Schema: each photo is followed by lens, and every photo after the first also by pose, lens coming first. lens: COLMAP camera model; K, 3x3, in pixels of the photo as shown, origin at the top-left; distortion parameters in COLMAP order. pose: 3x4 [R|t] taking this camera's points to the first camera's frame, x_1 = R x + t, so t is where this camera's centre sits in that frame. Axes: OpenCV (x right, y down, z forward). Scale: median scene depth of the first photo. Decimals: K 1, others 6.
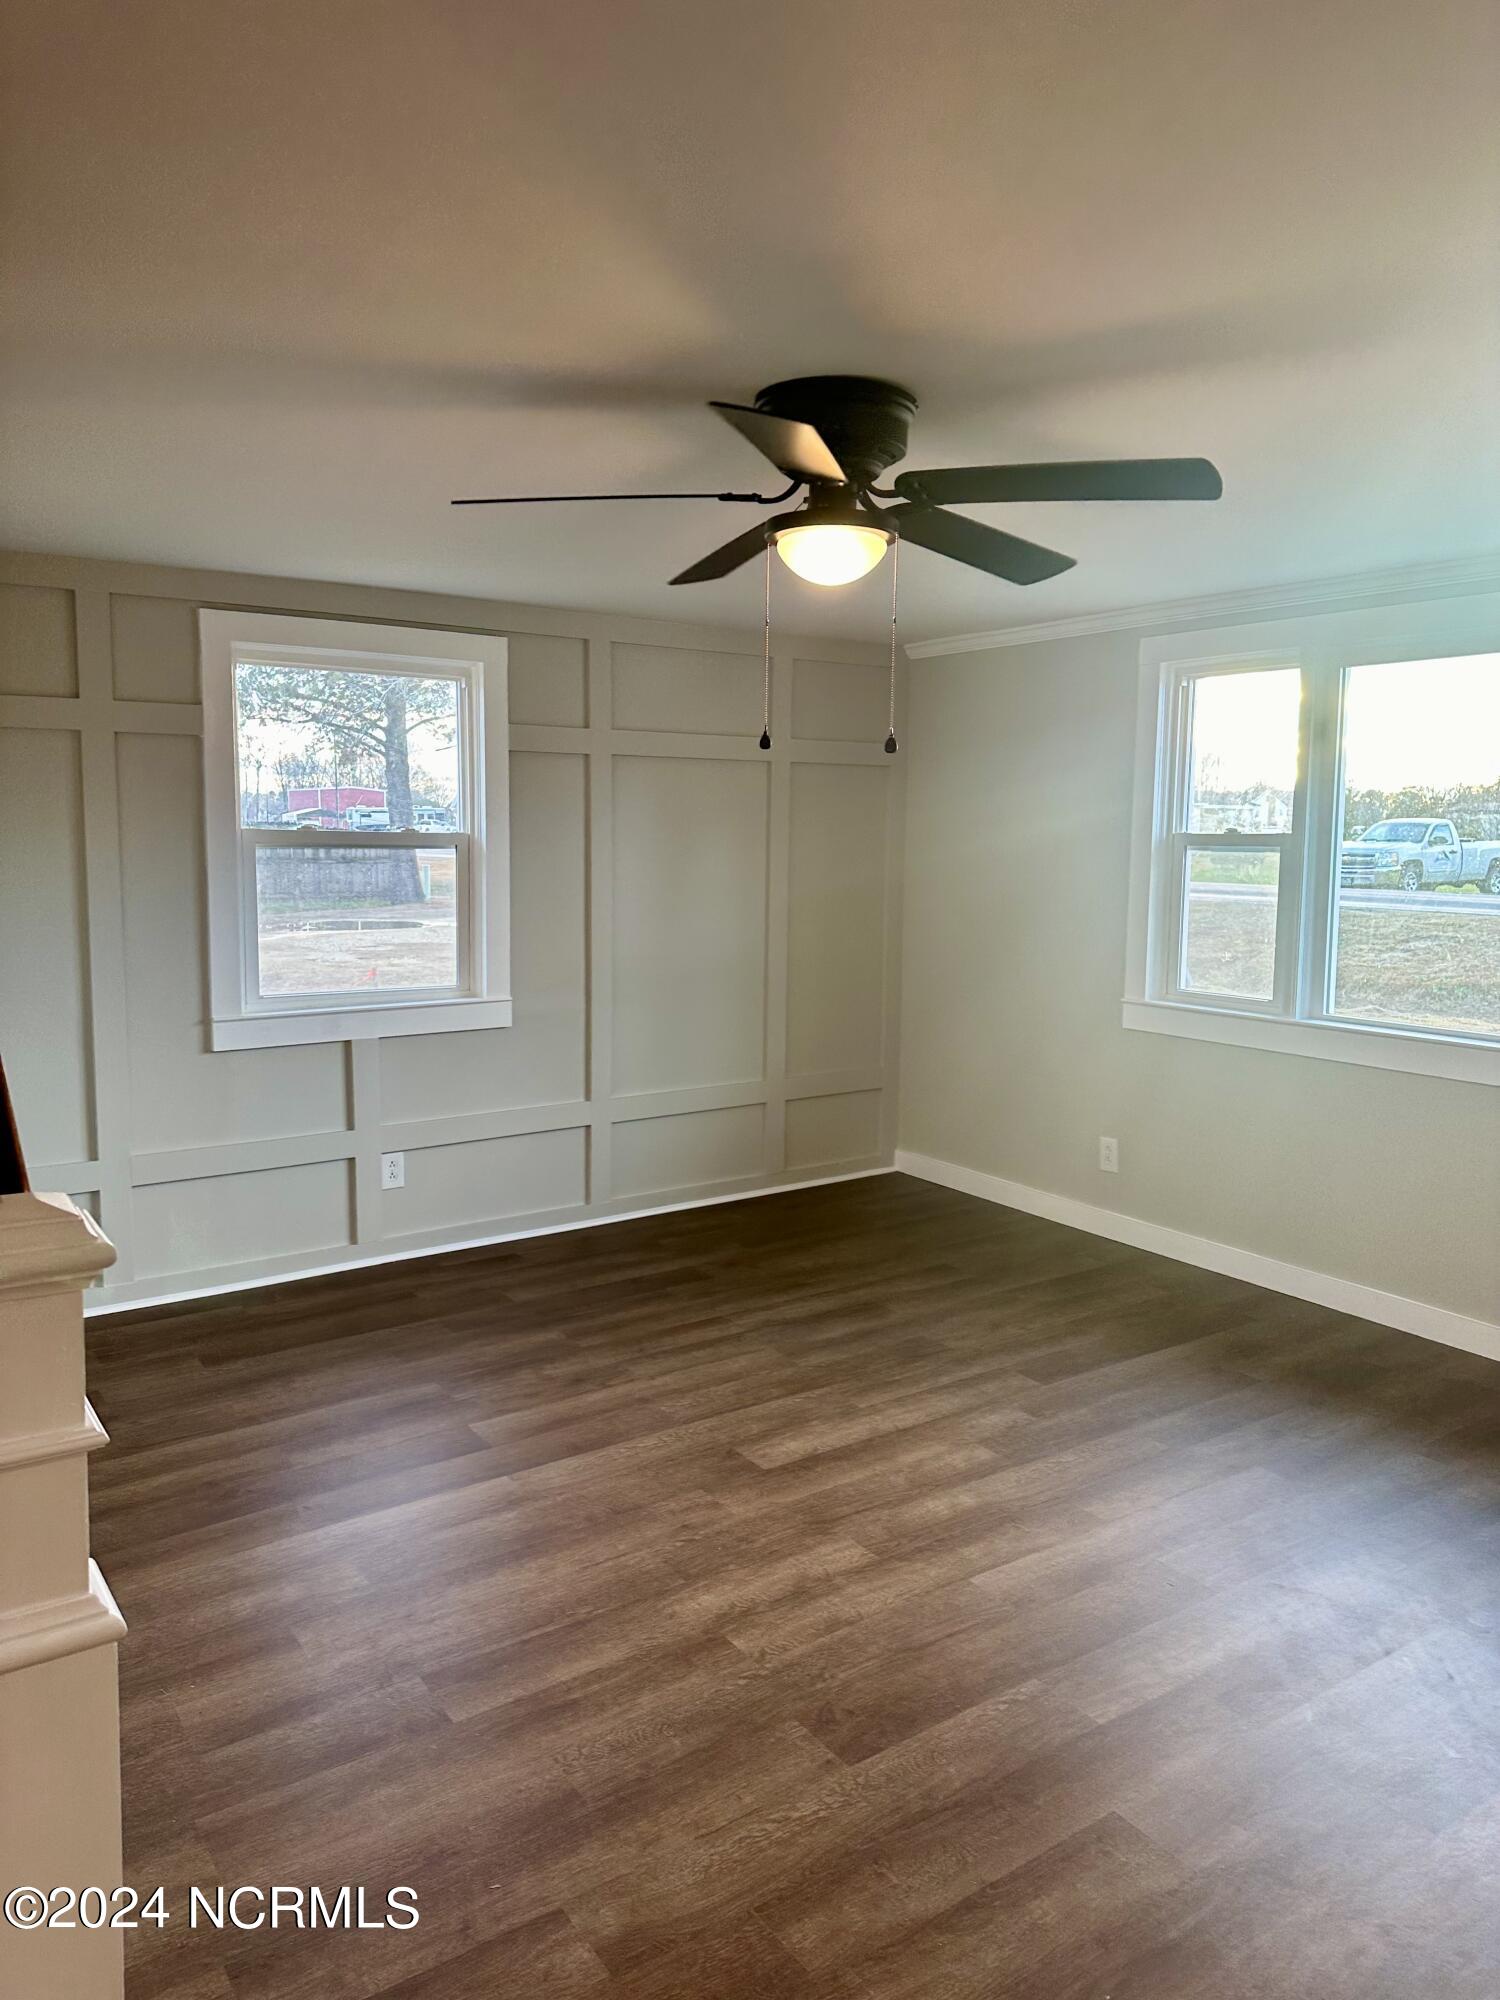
lens RADIAL K [[1383.4, 0, 741.3], [0, 1383.4, 976.2], [0, 0, 1]] dist [0.100470, -0.116101]
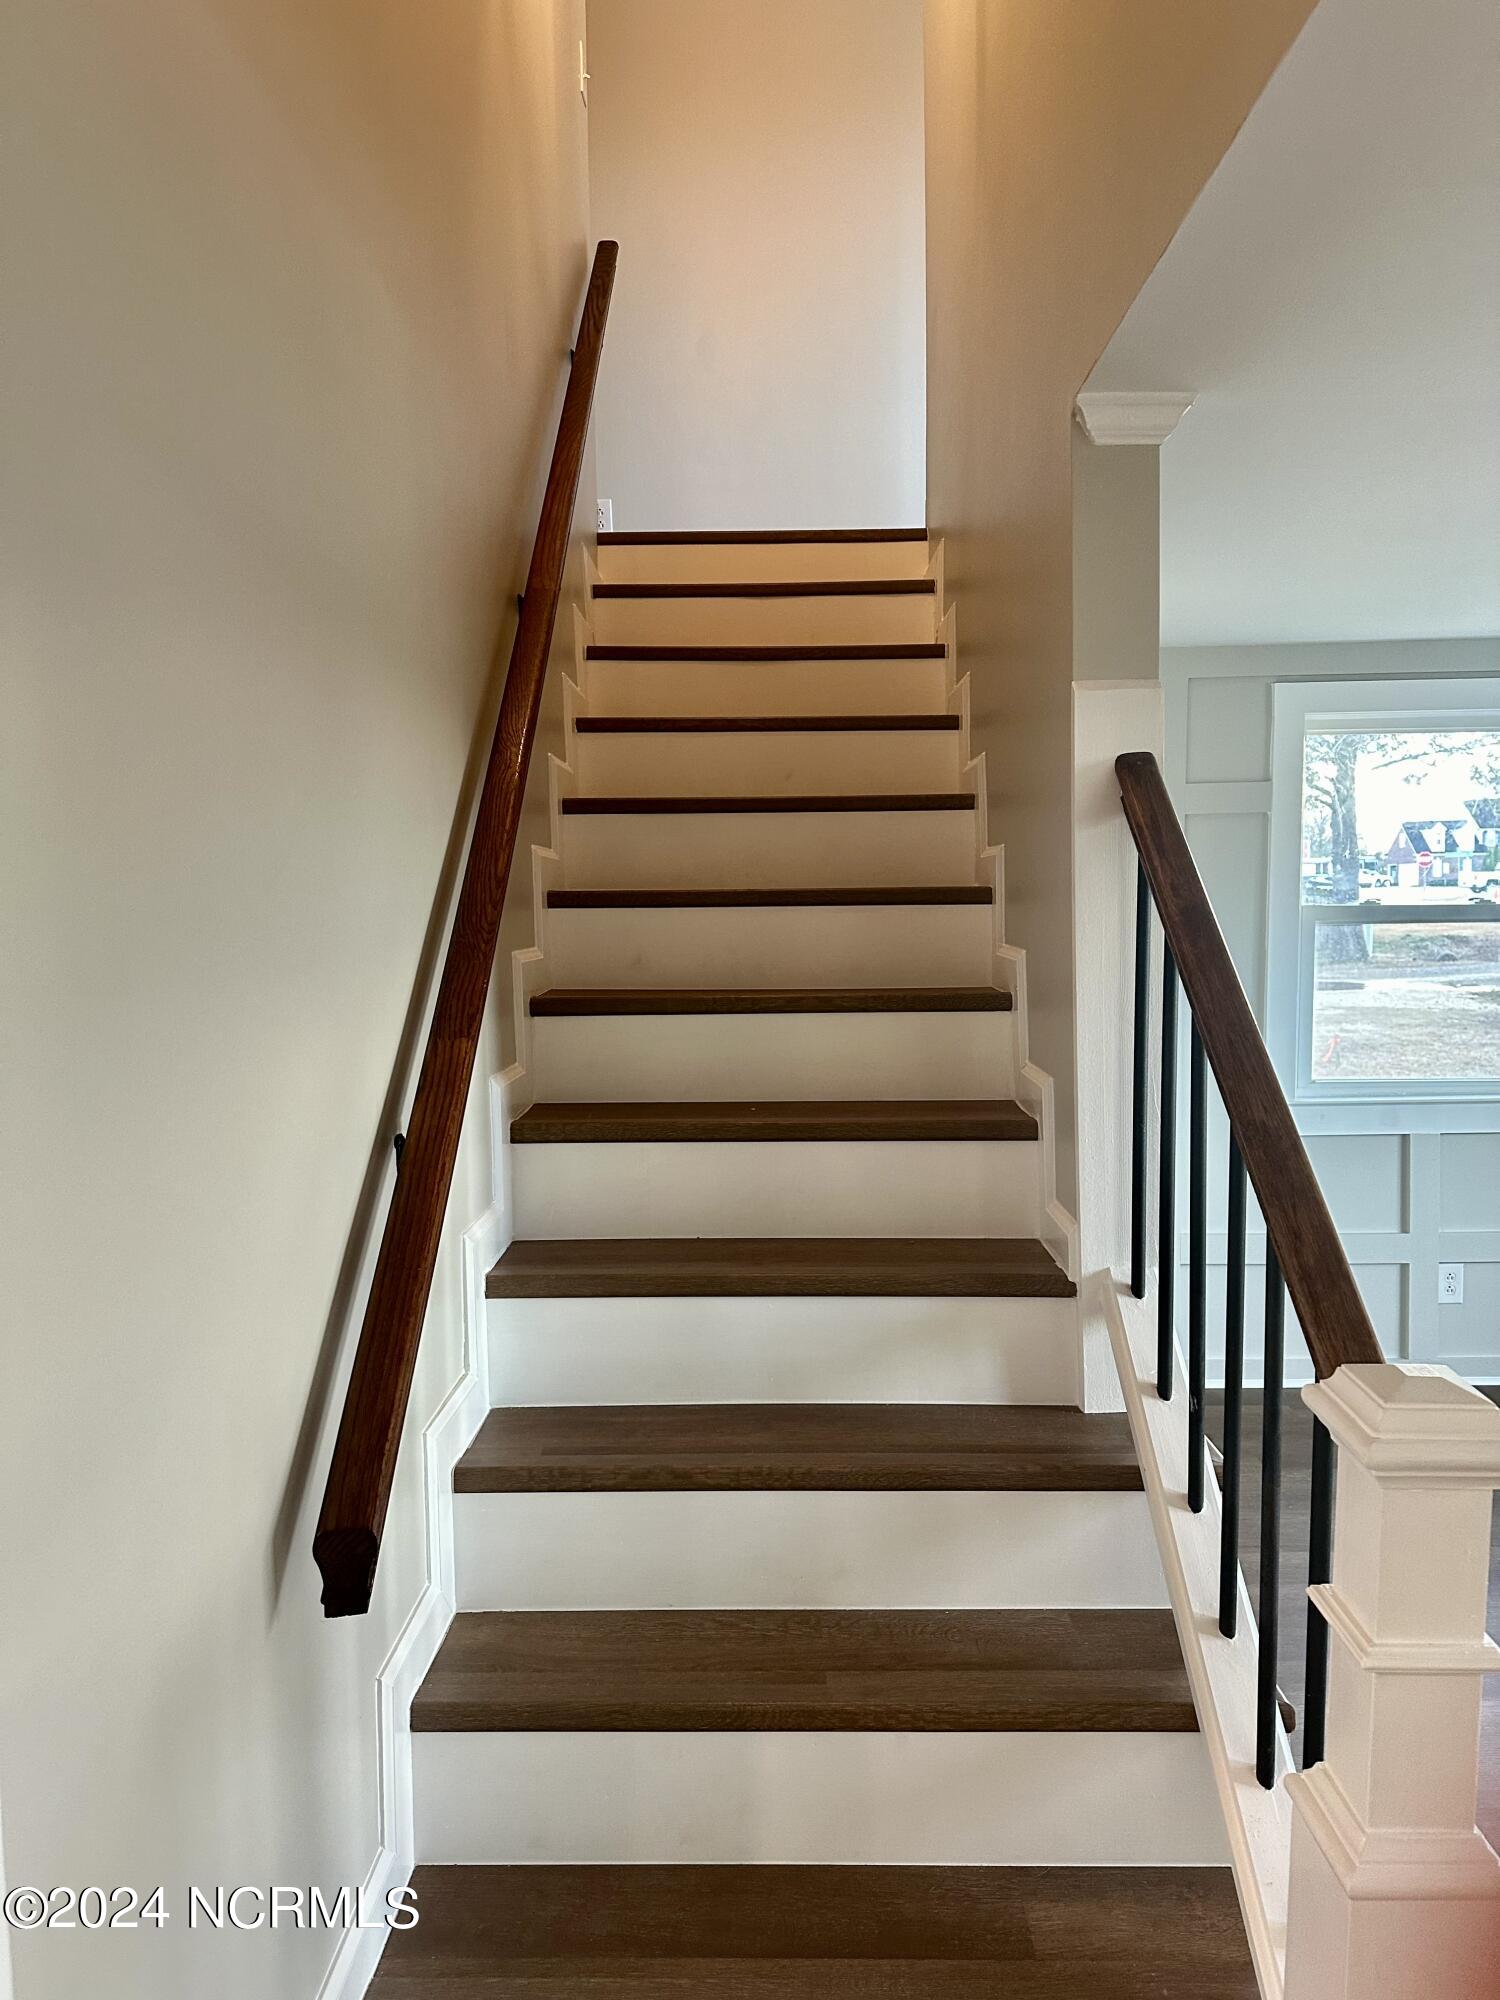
lens RADIAL K [[1399.3, 0, 751.4], [0, 1399.3, 975.2], [0, 0, 1]] dist [0.004814, 0.001450]
pose [[0.818317, 0.023225, -0.574298, -0.119741], [-0.044132, 0.998772, -0.022493, -0.020701], [0.573071, 0.043751, 0.818337, -0.001156]]
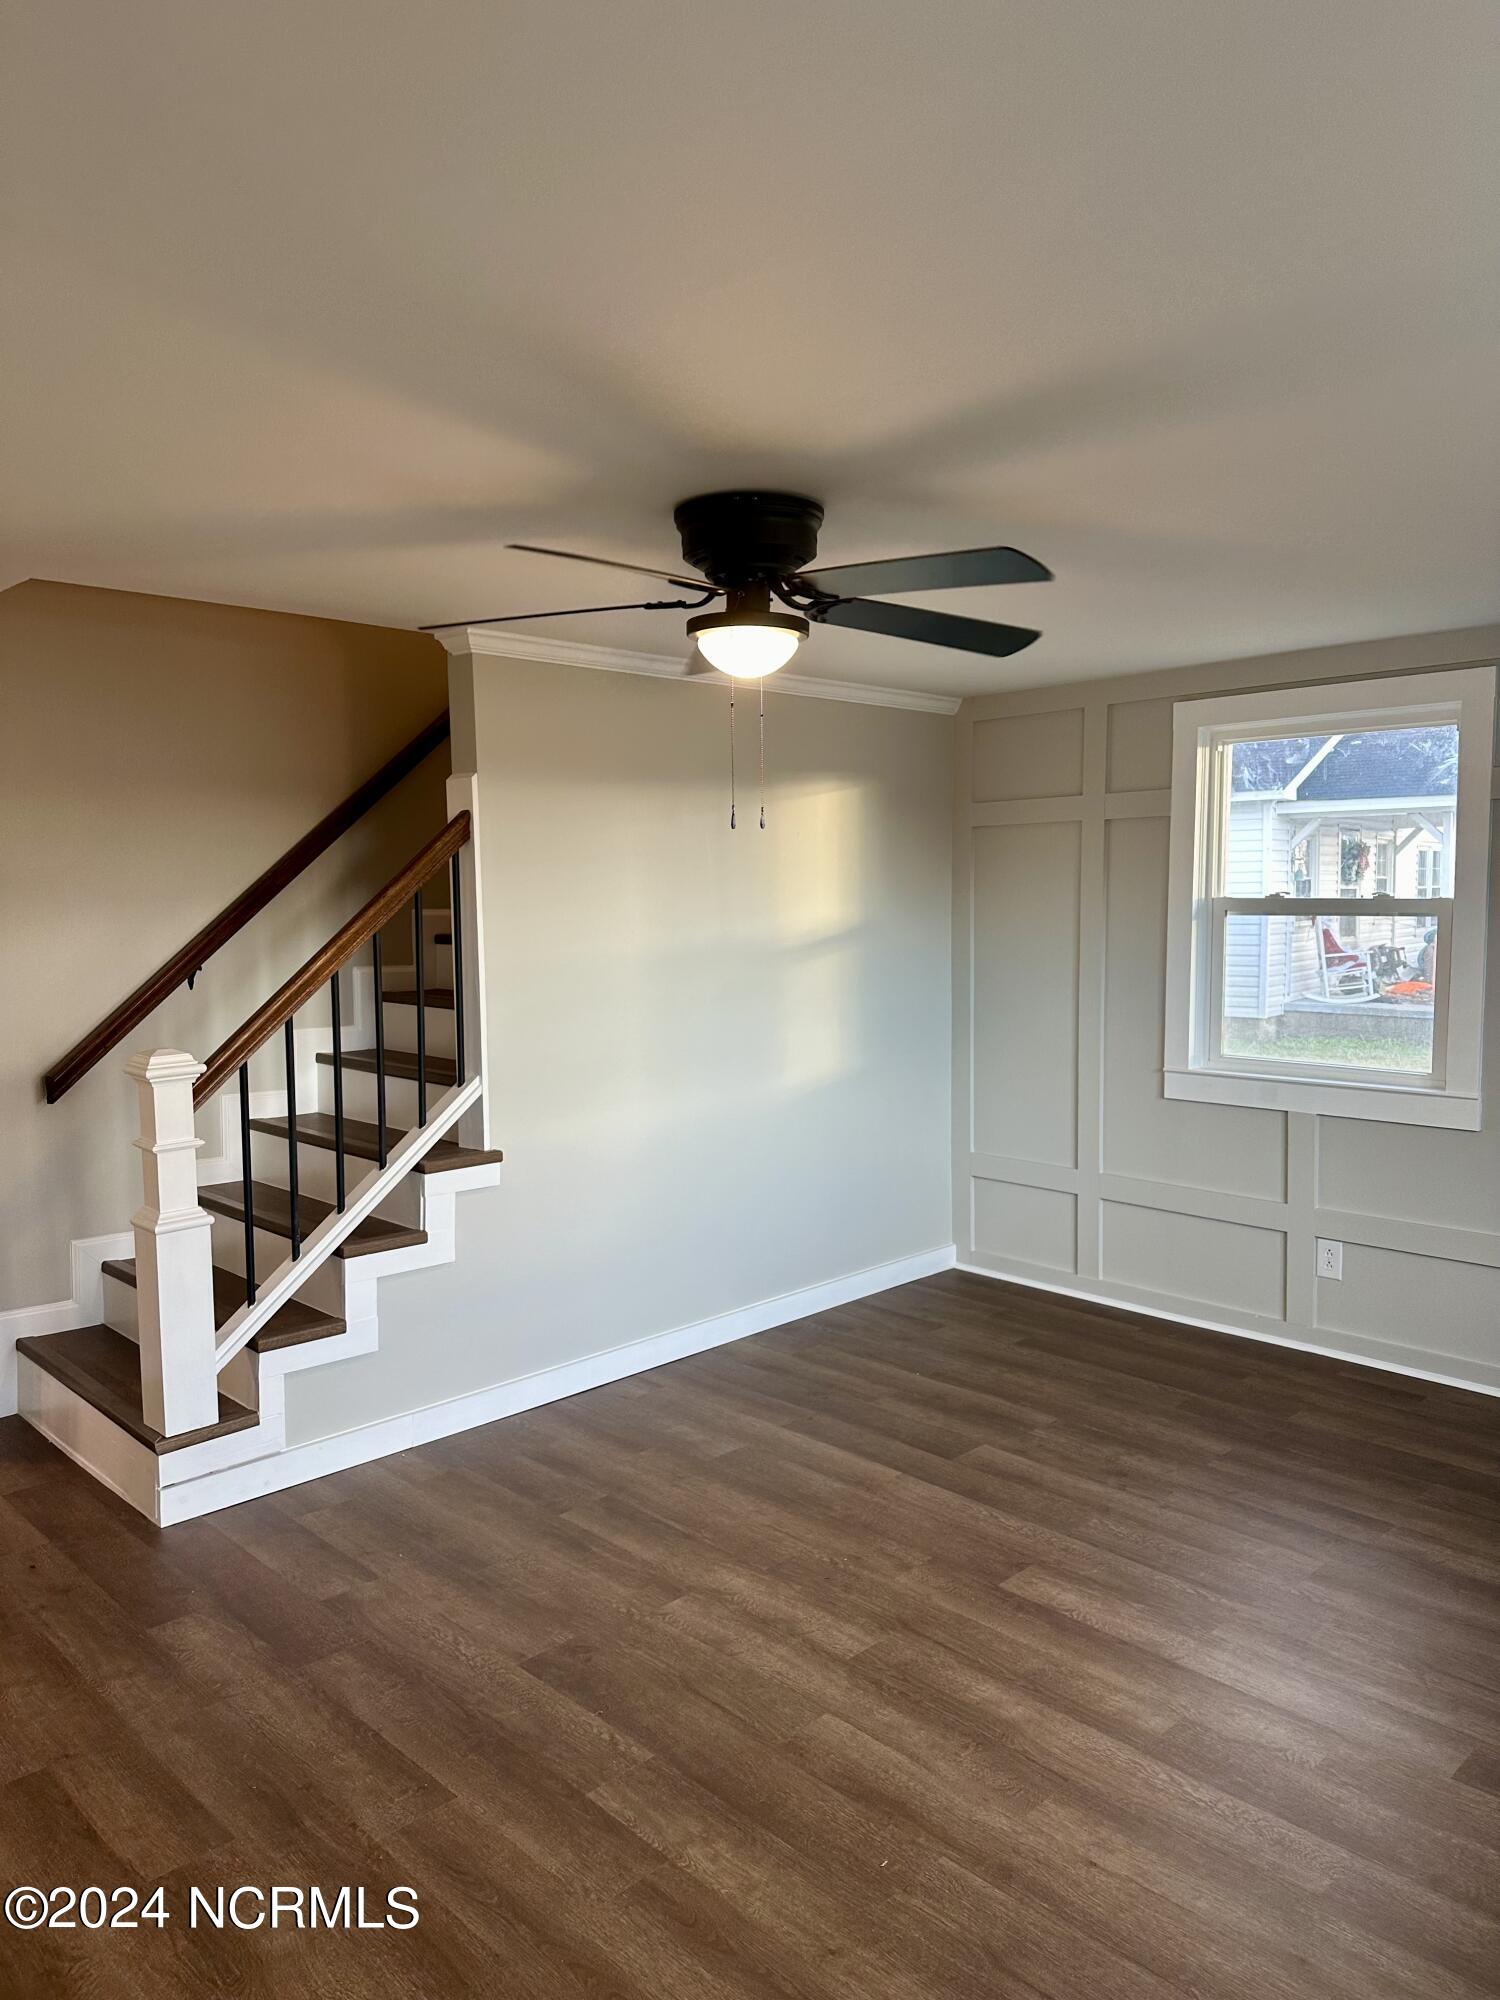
lens RADIAL K [[1383.4, 0, 741.3], [0, 1383.4, 976.2], [0, 0, 1]] dist [0.100470, -0.116101]
pose [[0.189463, 0.054421, -0.980379, 0.672852], [-0.094444, 0.994843, 0.036973, -0.053760], [0.977335, 0.085586, 0.193625, 0.469669]]
